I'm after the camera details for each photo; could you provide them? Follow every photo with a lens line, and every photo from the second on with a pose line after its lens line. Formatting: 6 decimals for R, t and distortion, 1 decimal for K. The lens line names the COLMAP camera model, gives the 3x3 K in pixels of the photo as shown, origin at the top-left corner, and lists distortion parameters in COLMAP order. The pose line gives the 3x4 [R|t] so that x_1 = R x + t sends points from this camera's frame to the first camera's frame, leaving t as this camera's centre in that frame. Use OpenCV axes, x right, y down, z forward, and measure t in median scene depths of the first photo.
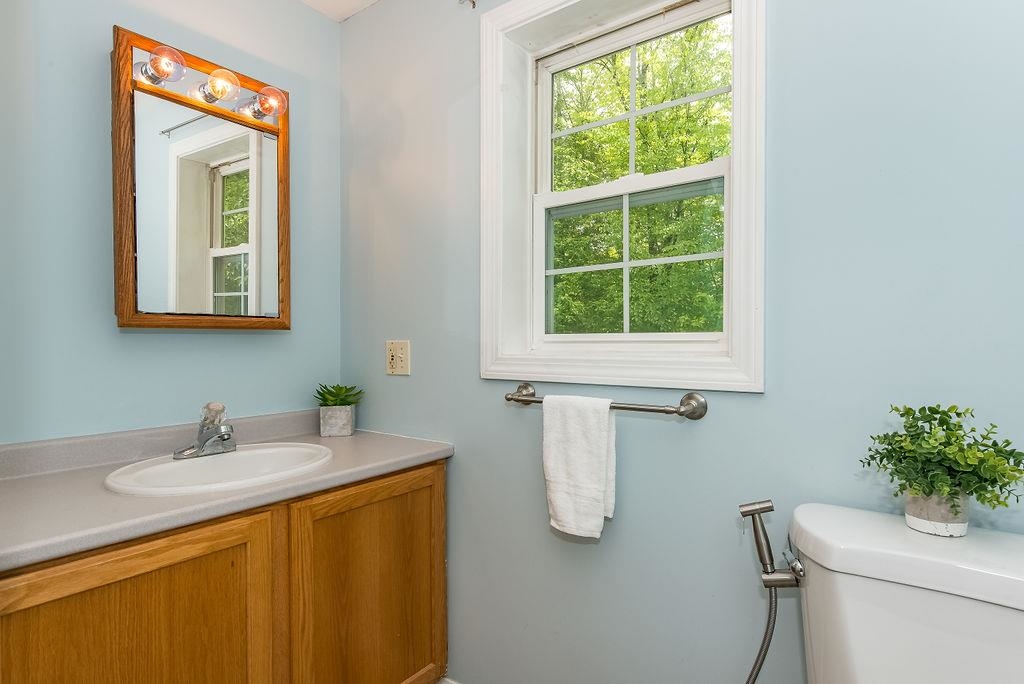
lens RADIAL K [[559.9, 0, 512.0], [0, 559.9, 342.0], [0, 0, 1]] dist [-0.002366, -0.000333]
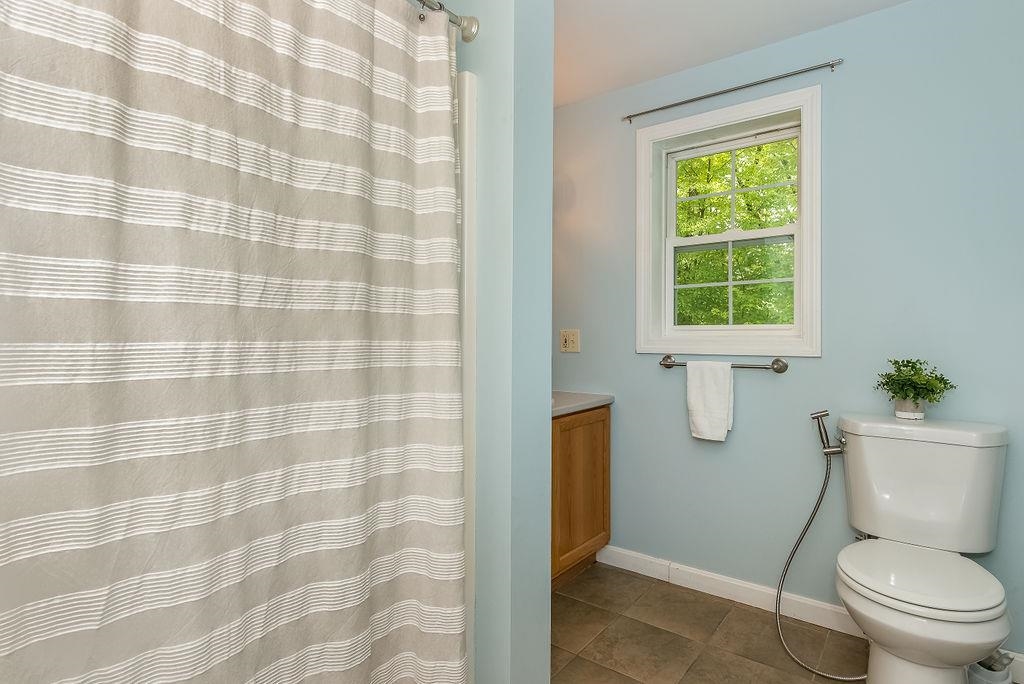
lens RADIAL K [[560.8, 0, 511.5], [0, 560.8, 326.5], [0, 0, 1]] dist [0.000748, 0.000023]
pose [[0.999670, -0.000199, -0.025686, -0.485960], [-0.000150, 0.999908, -0.013582, 0.013914], [0.025686, 0.013581, 0.999578, -0.816599]]
